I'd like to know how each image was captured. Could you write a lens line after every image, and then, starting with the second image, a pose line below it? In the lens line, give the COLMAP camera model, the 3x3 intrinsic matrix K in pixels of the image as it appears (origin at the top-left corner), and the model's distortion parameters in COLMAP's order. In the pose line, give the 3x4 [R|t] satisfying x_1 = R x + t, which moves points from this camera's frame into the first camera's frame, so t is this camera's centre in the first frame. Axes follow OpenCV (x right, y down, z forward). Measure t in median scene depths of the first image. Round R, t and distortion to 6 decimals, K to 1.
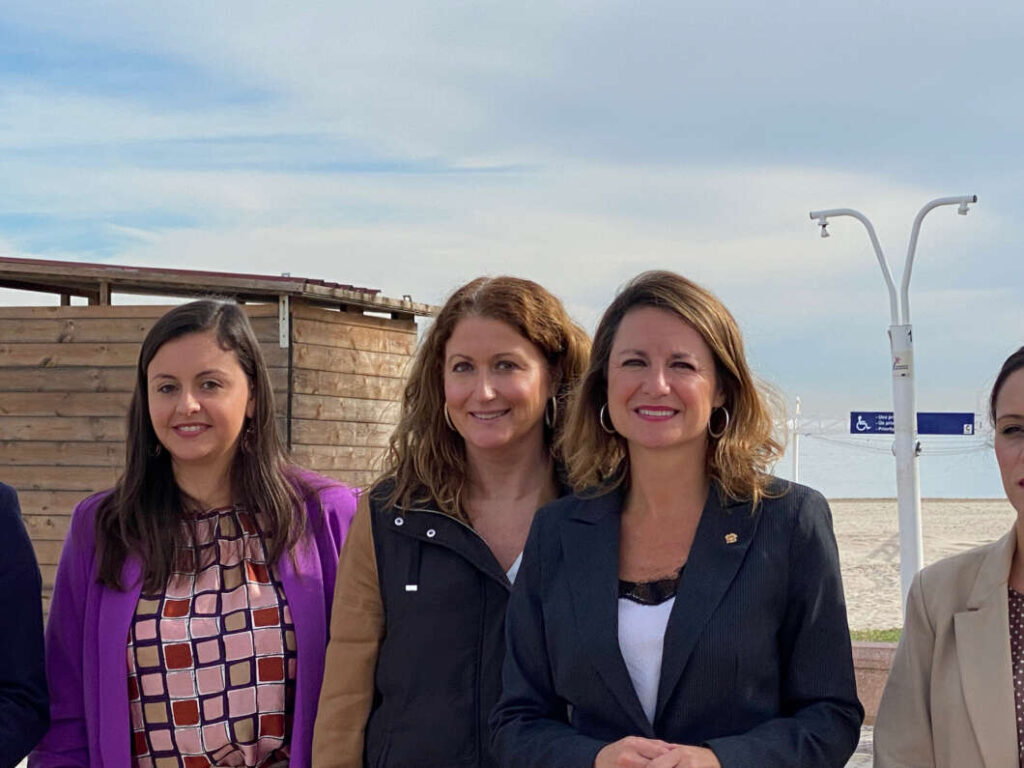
lens RADIAL K [[2914.5, 0, 509.2], [0, 2914.5, 383.6], [0, 0, 1]] dist [-0.176450, 0.000000]
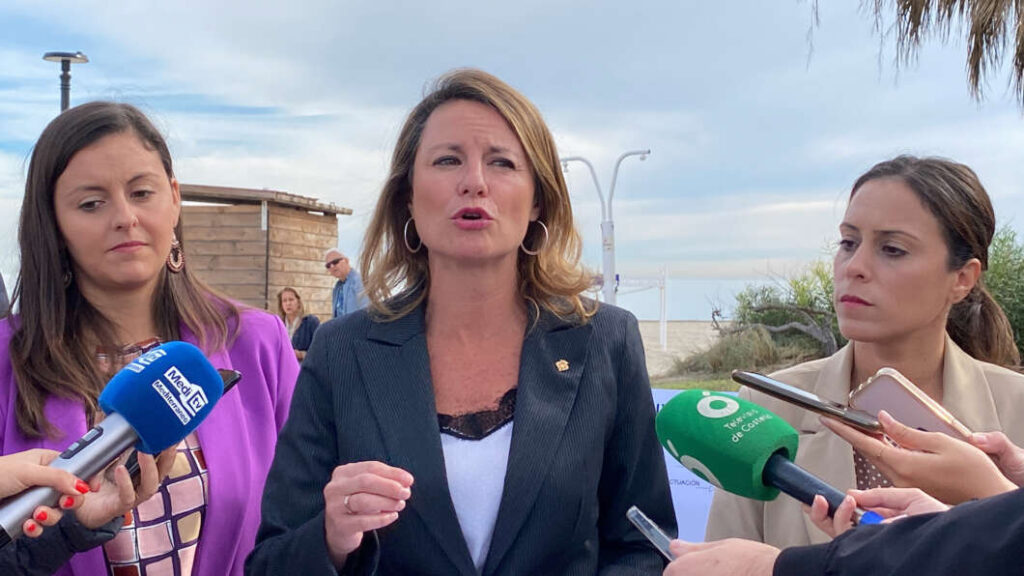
lens RADIAL K [[1592.2, 0, 506.6], [0, 1592.2, 287.1], [0, 0, 1]] dist [0.149489, 0.000000]
pose [[0.997381, 0.005650, 0.072107, 0.023116], [-0.007171, 0.999757, 0.020853, 0.017594], [-0.071972, -0.021316, 0.997179, 0.453612]]
